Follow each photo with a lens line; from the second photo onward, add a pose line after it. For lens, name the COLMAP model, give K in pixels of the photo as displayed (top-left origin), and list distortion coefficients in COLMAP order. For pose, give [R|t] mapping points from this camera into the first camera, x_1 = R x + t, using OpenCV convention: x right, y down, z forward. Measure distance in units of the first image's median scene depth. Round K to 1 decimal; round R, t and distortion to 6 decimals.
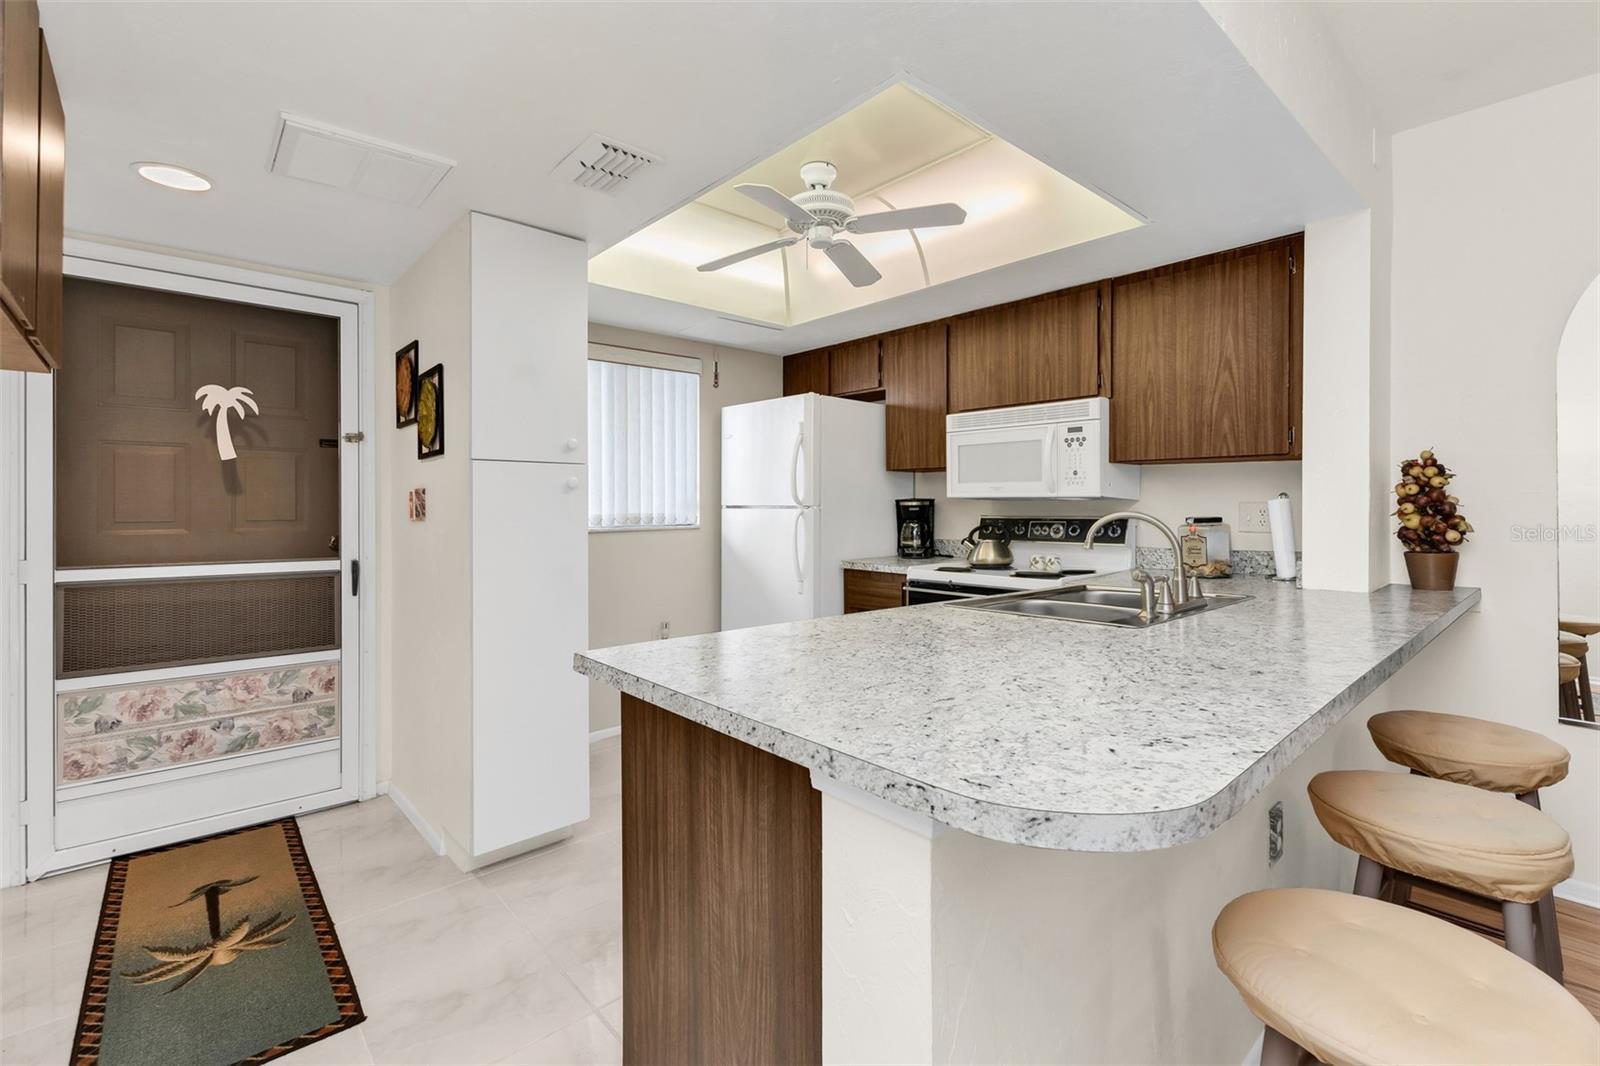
lens RADIAL K [[705.5, 0, 796.2], [0, 705.5, 512.1], [0, 0, 1]] dist [0.005508, -0.001674]
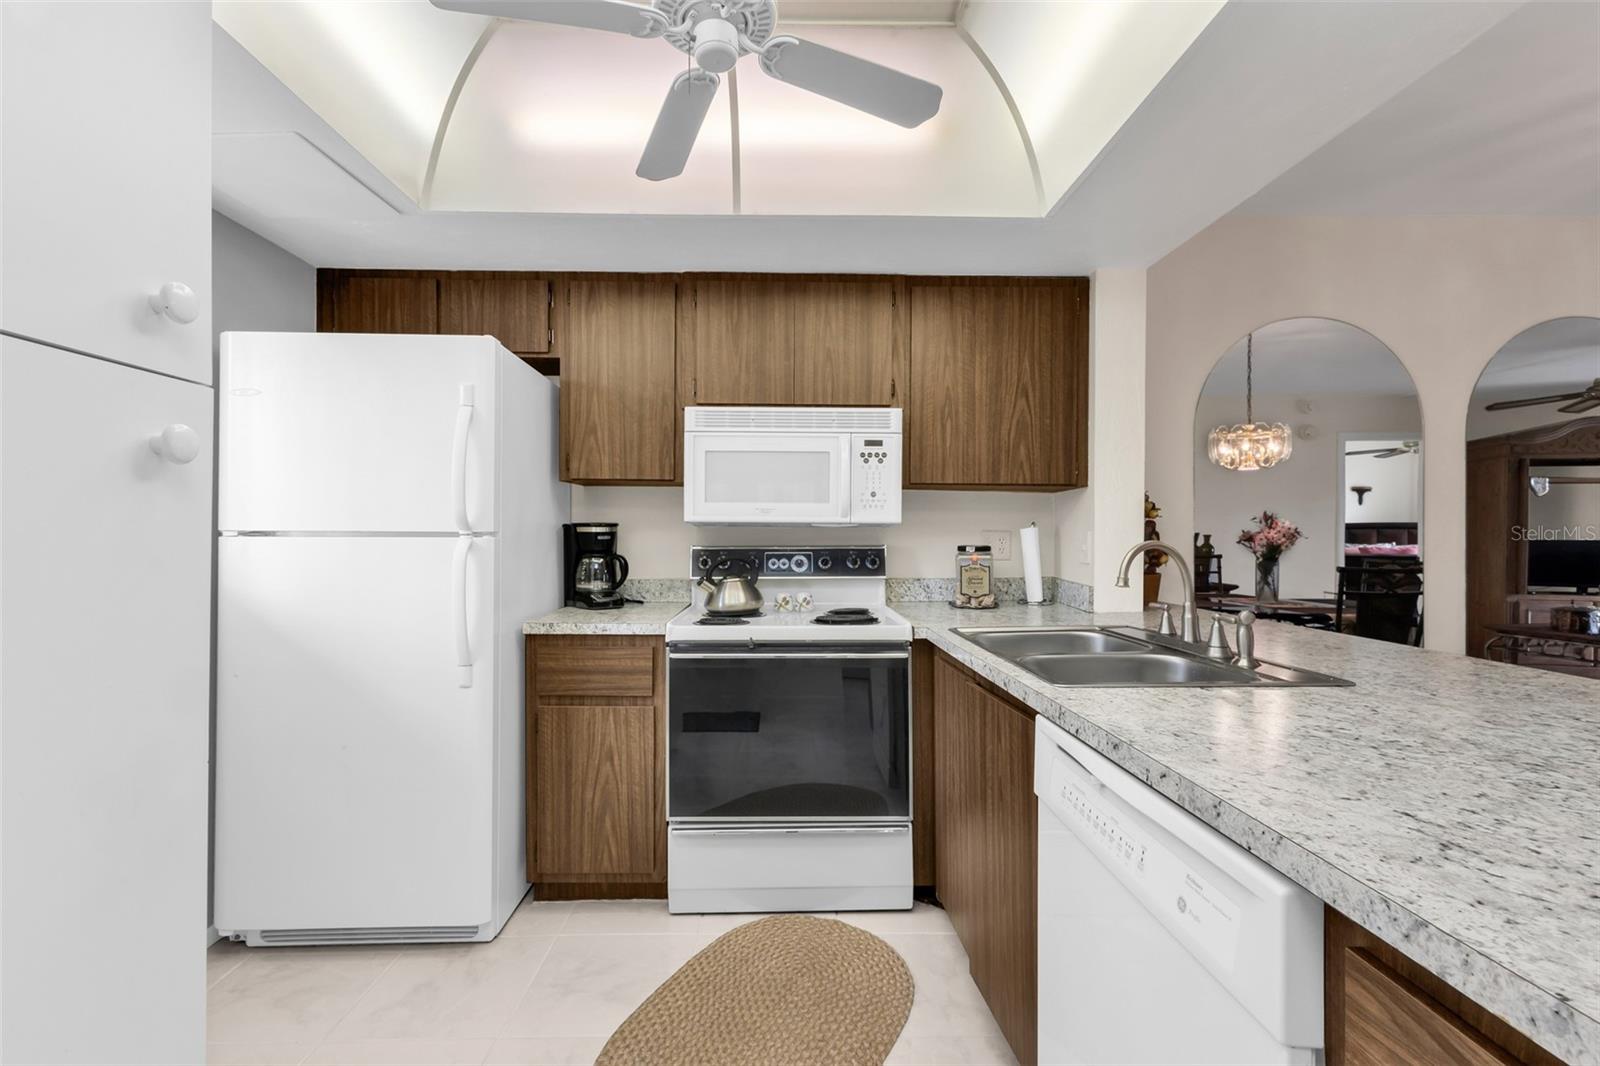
lens RADIAL K [[691.4, 0, 773.7], [0, 691.4, 532.0], [0, 0, 1]] dist [0.001418, -0.000300]
pose [[0.658557, 0.004125, 0.752520, -0.318514], [0.002370, 0.999969, -0.007555, -0.005519], [-0.752527, 0.006759, 0.658526, 0.581455]]
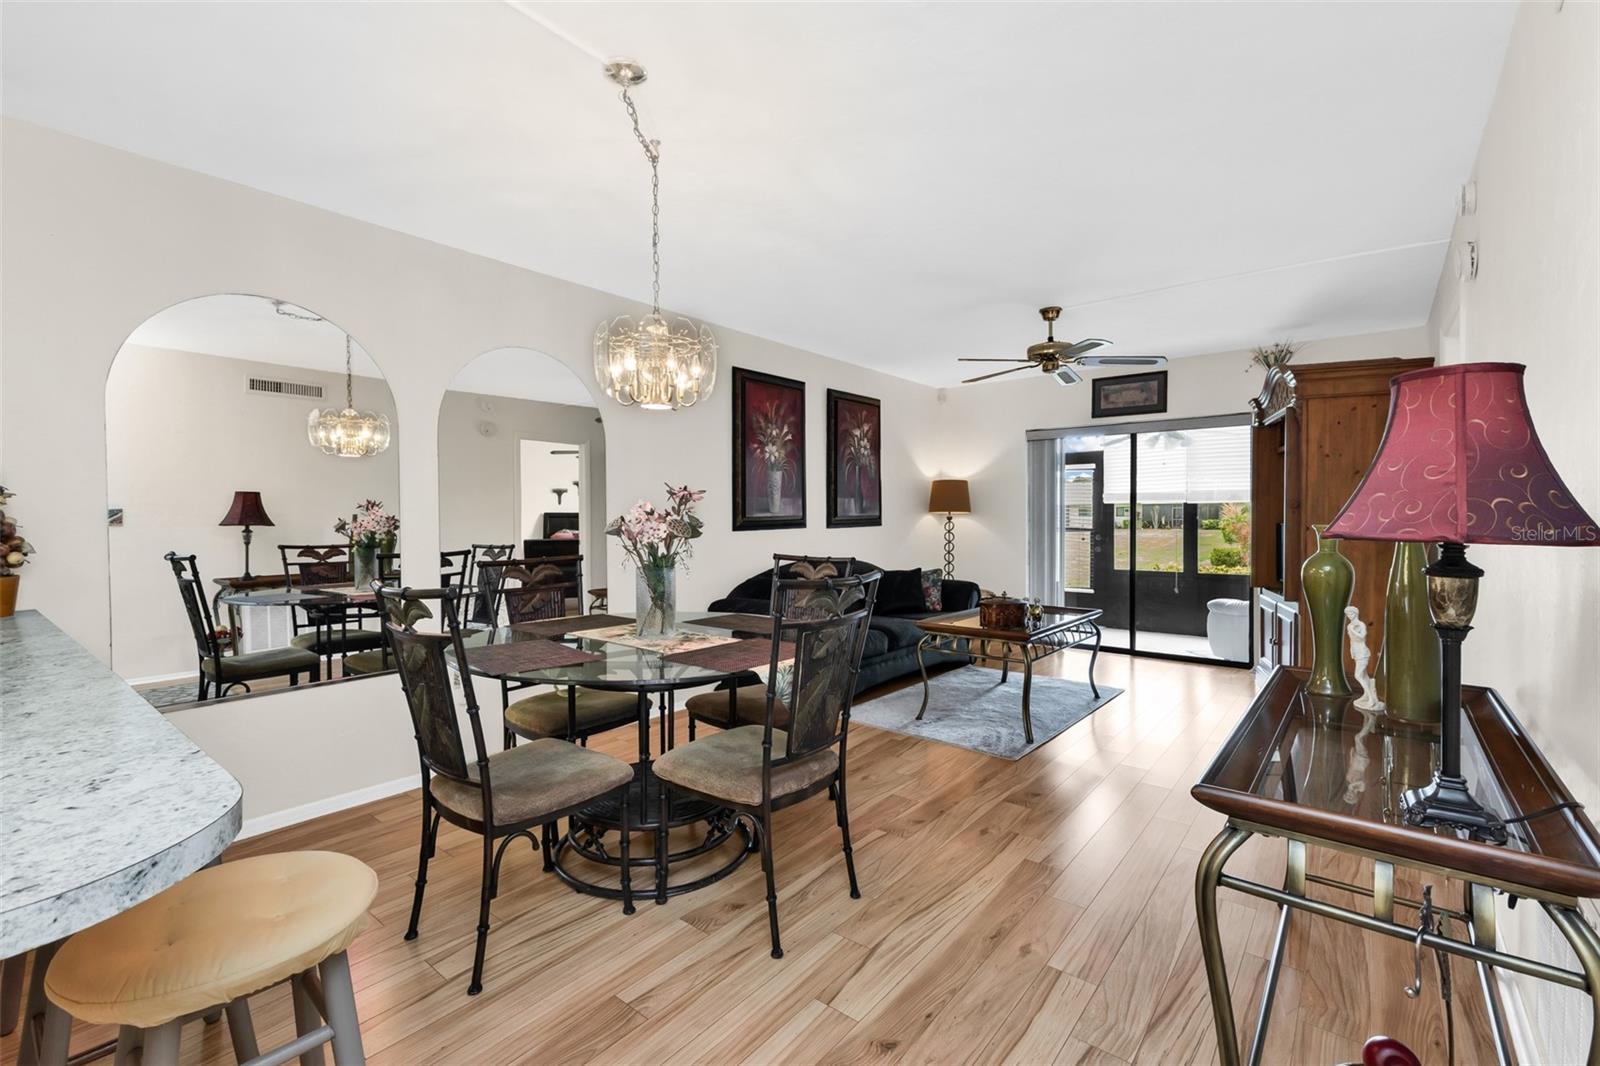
lens RADIAL K [[693.8, 0, 824.3], [0, 693.8, 528.8], [0, 0, 1]] dist [0.001916, 0.000141]
pose [[-0.198207, -0.011135, 0.980097, -0.116302], [0.015736, 0.999770, 0.014541, -0.001852], [-0.980034, 0.018305, -0.197986, 0.048222]]
